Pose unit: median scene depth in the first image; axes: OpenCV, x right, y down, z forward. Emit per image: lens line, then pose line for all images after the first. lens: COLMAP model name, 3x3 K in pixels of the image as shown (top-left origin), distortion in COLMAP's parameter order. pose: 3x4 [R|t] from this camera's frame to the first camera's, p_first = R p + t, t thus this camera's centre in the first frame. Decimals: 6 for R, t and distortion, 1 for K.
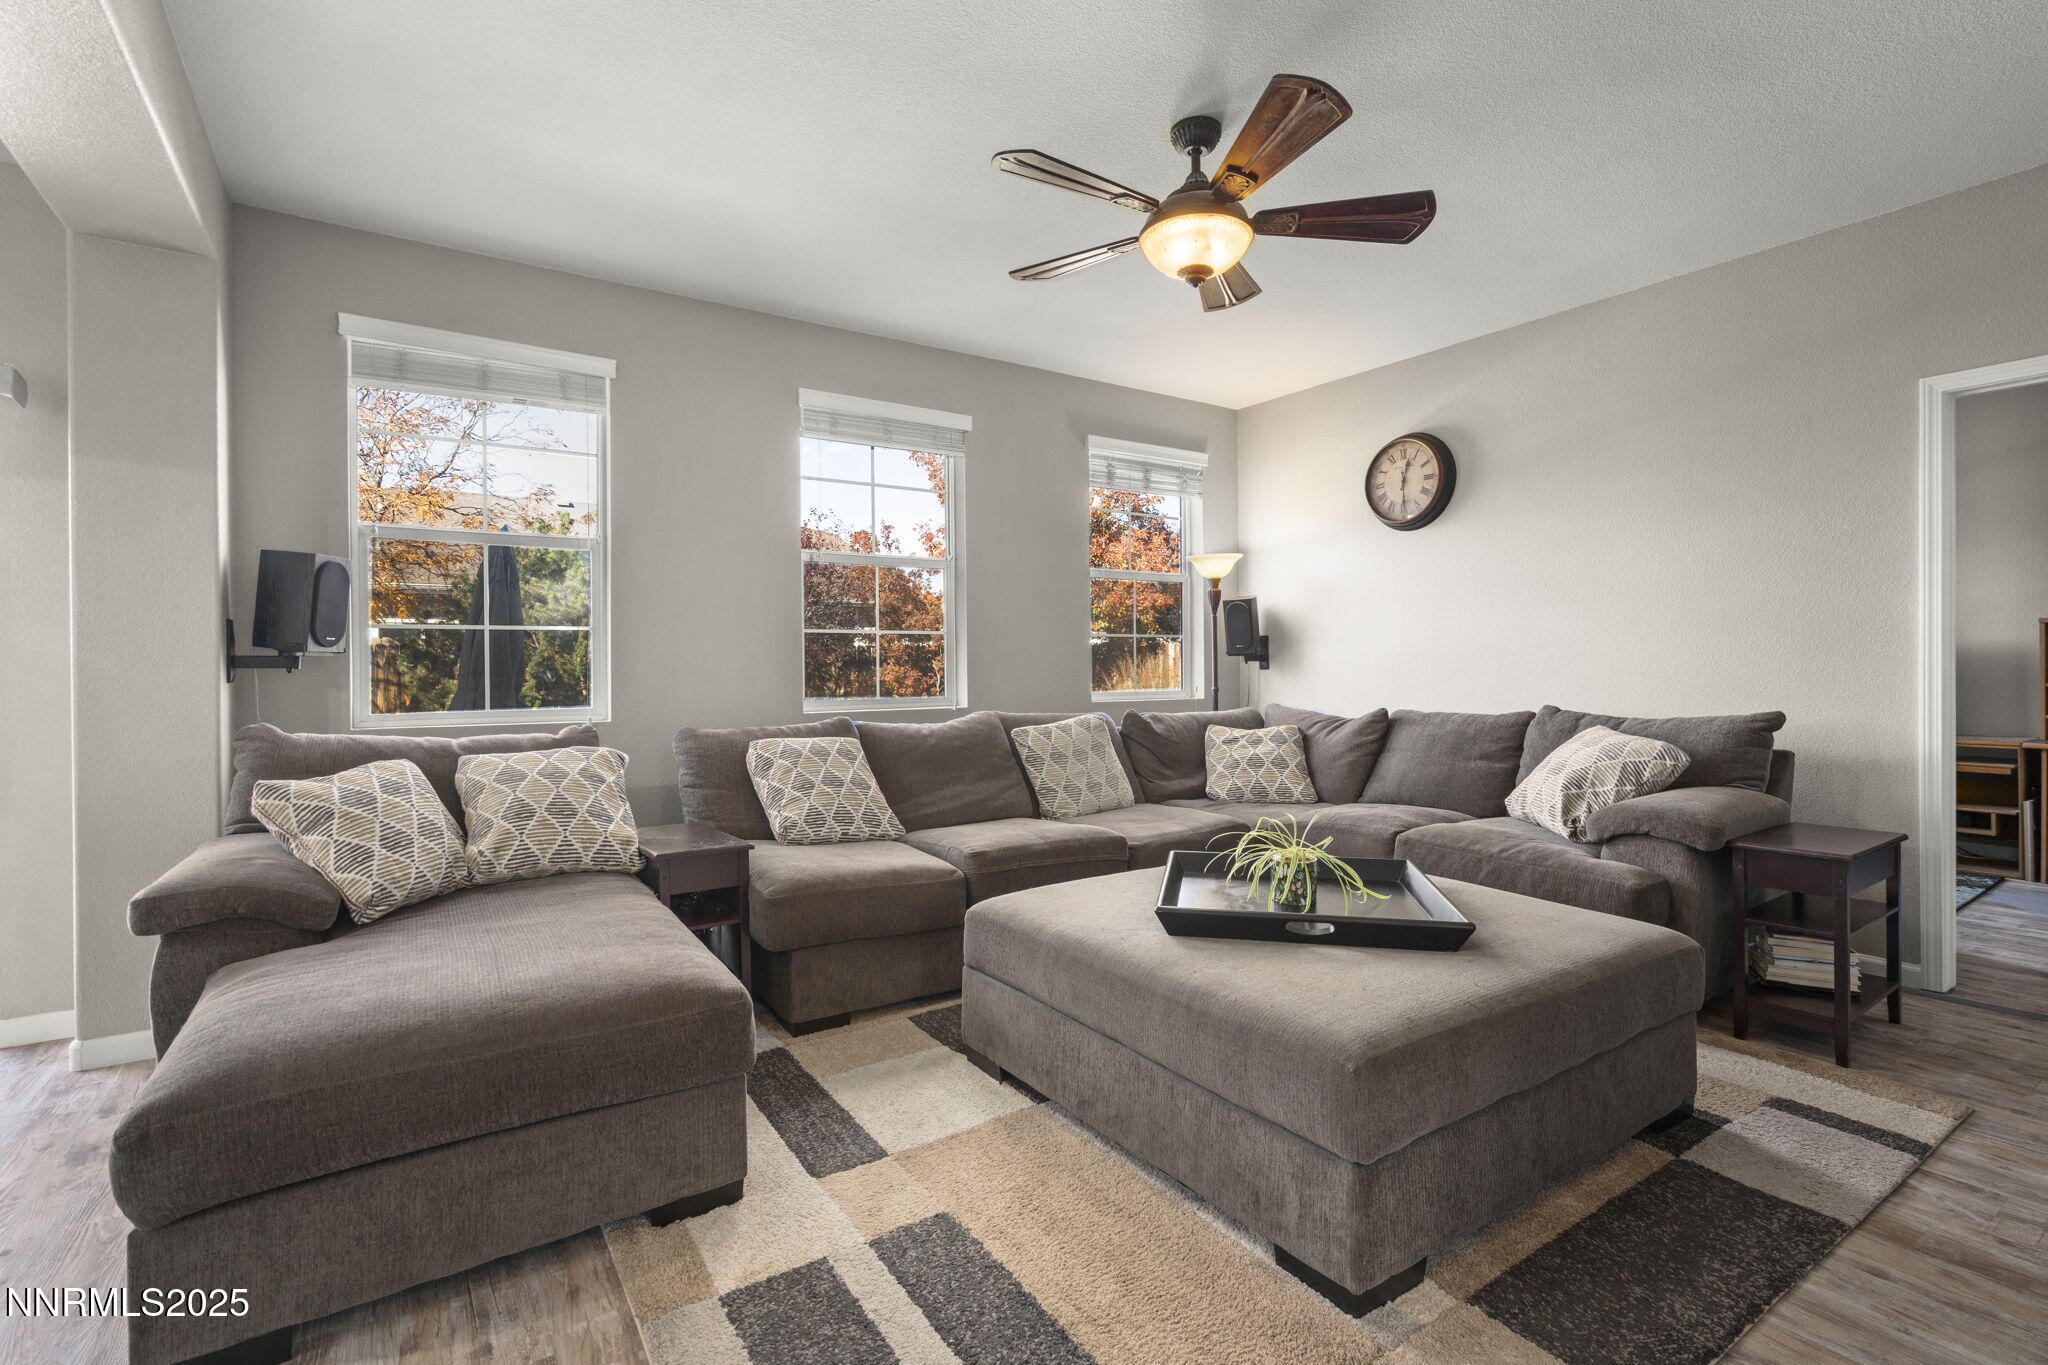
lens RADIAL K [[920.4, 0, 1010.1], [0, 920.4, 687.8], [0, 0, 1]] dist [-0.004608, 0.000655]
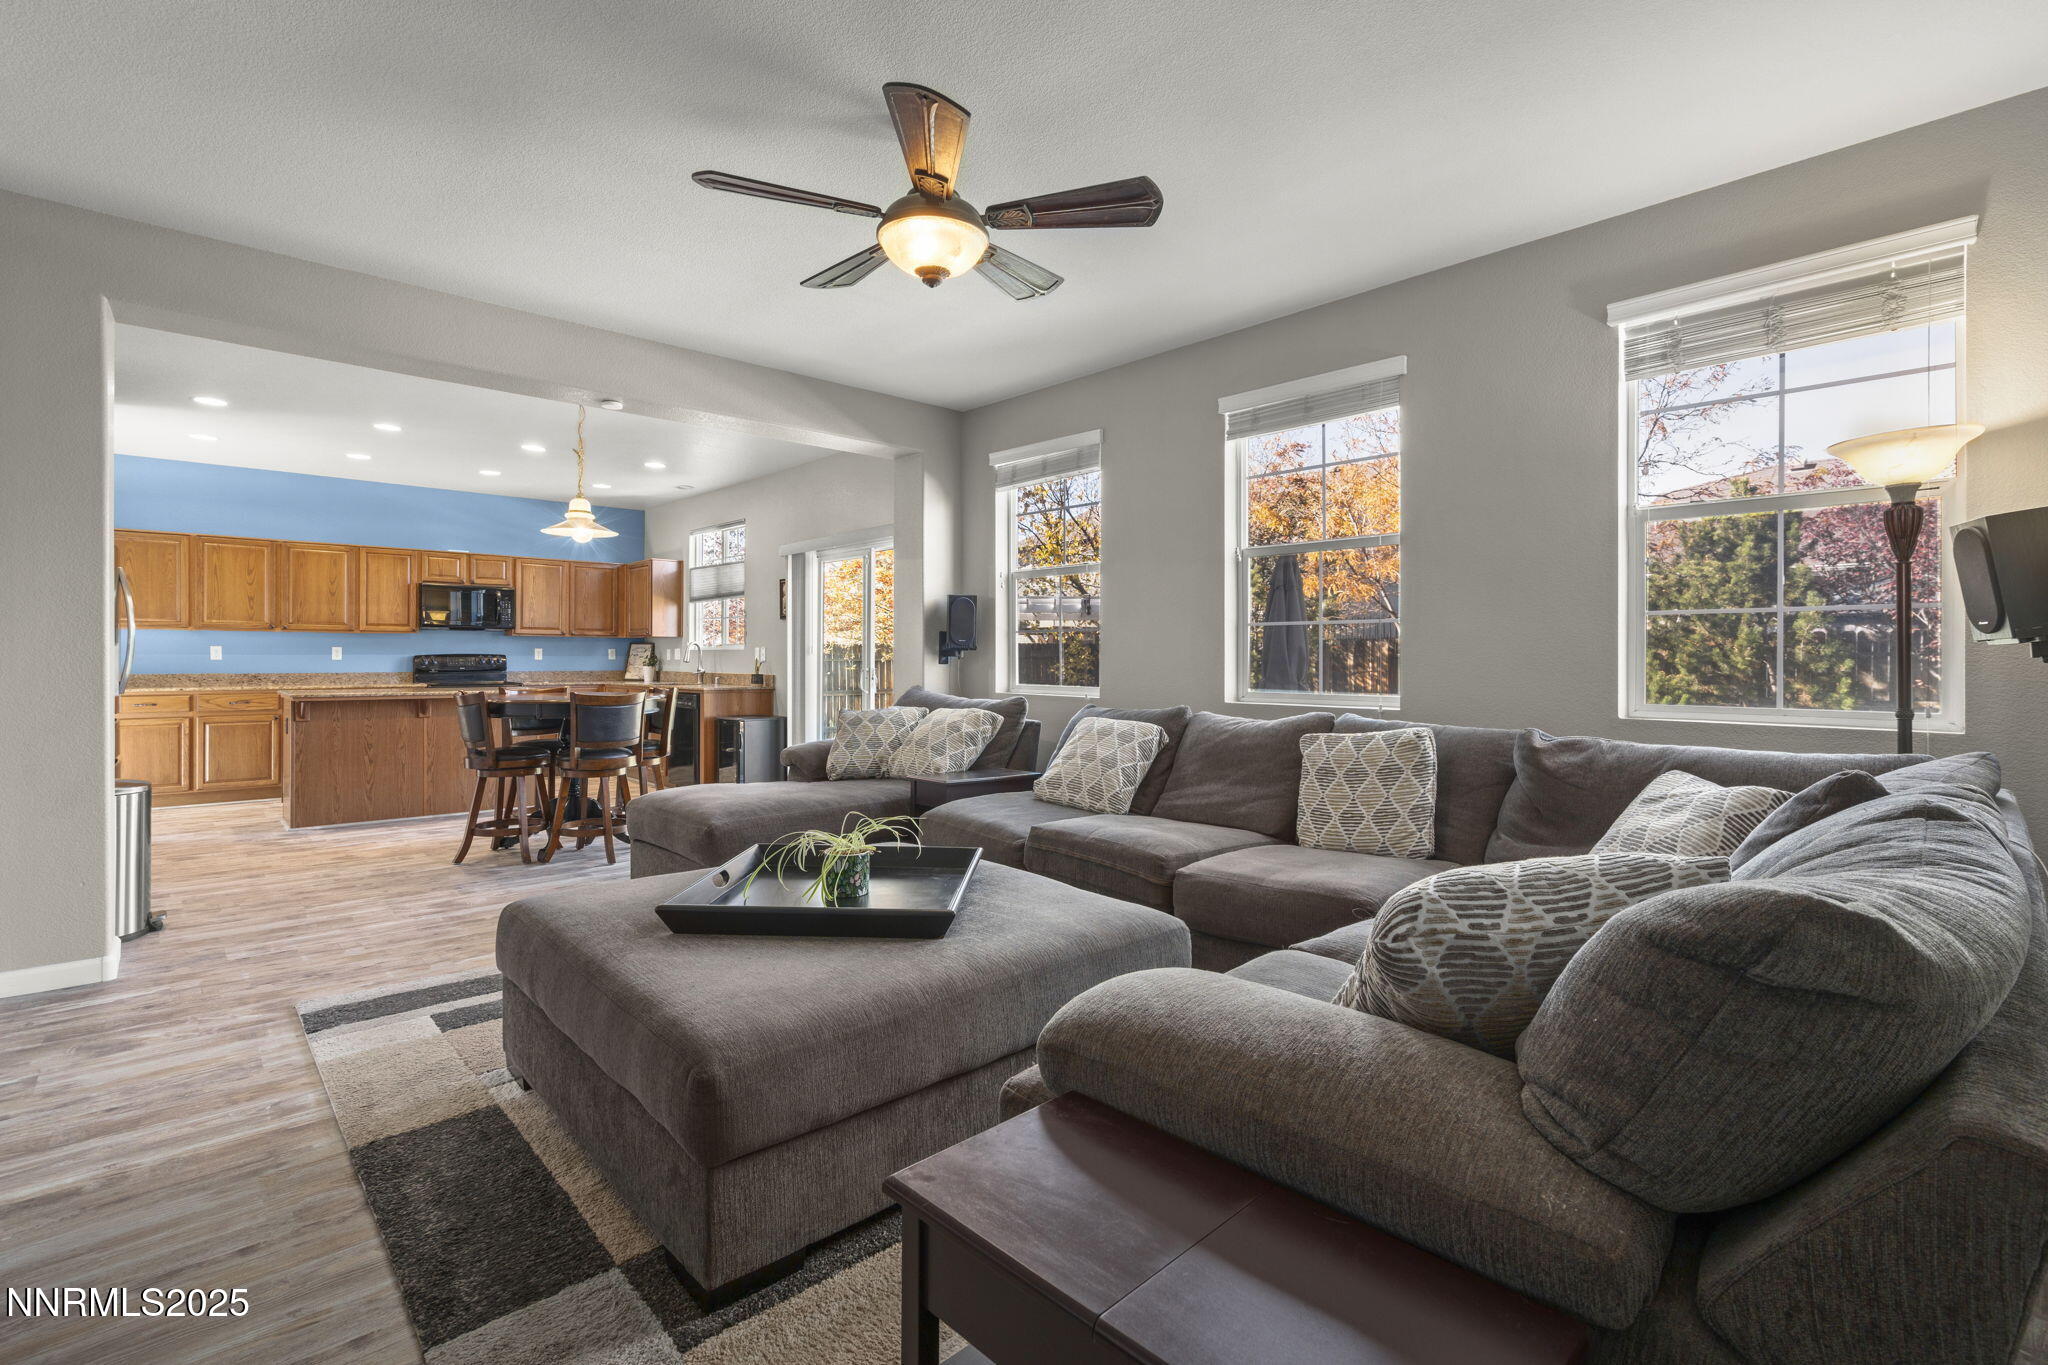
lens RADIAL K [[920.4, 0, 1018.1], [0, 920.4, 657.4], [0, 0, 1]] dist [-0.004608, 0.000655]
pose [[0.168316, 0.006448, -0.985712, 0.825725], [-0.031430, 0.999505, 0.001172, -0.019872], [0.985232, 0.030783, 0.168436, 0.625031]]
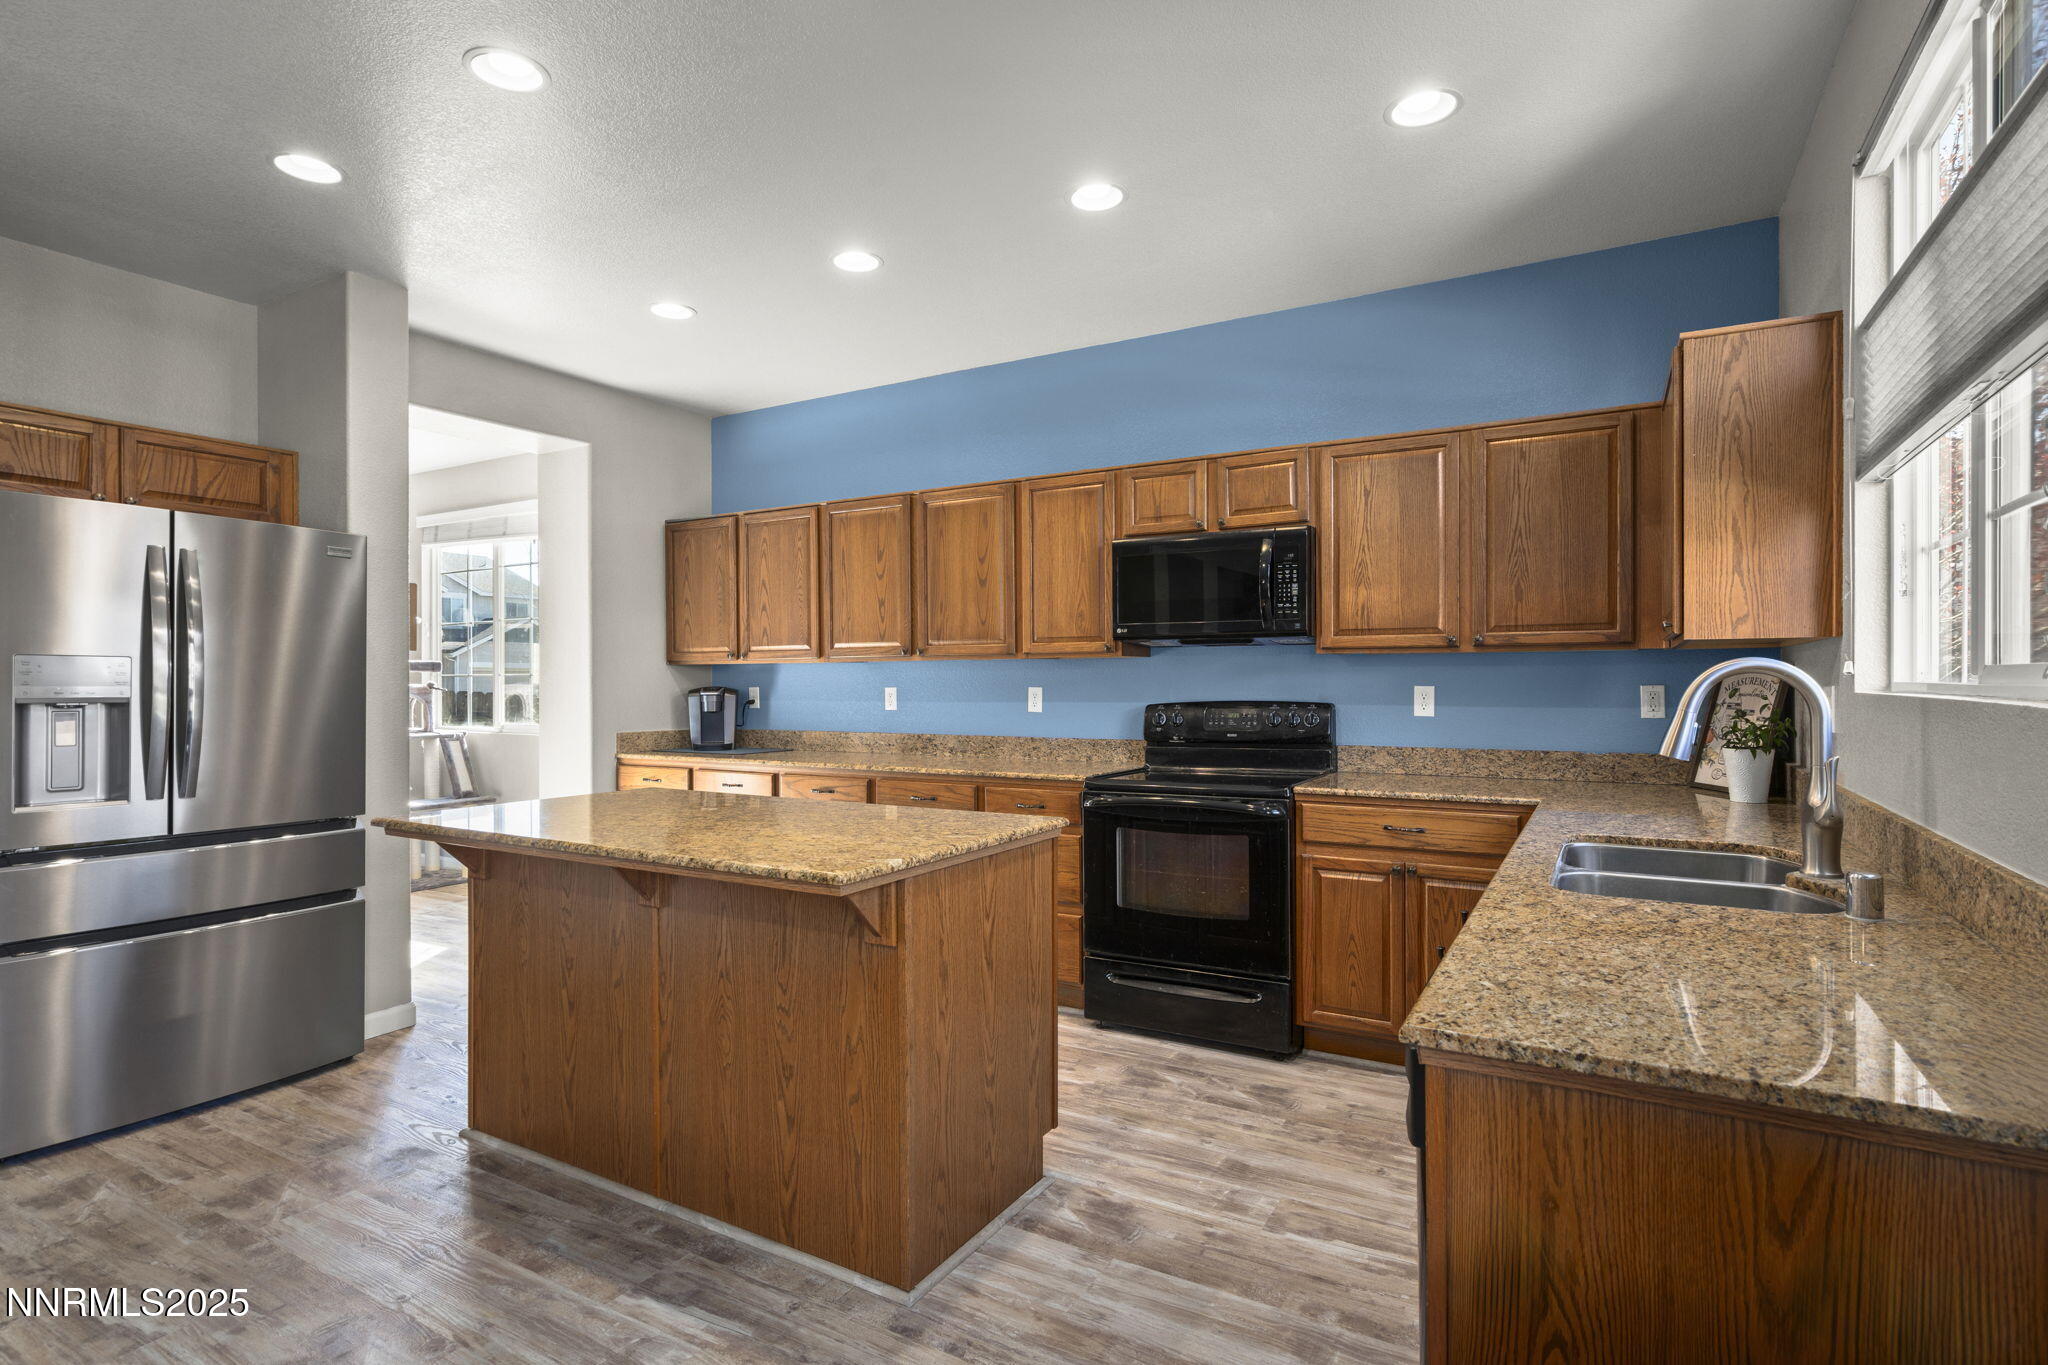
lens RADIAL K [[1007.5, 0, 1024.7], [0, 1007.5, 679.9], [0, 0, 1]] dist [0.005197, 0.000341]
pose [[-0.897564, 0.009148, -0.440788, -0.877493], [-0.002672, 0.999654, 0.026186, -0.031036], [0.440875, 0.024681, -0.897229, 0.505706]]
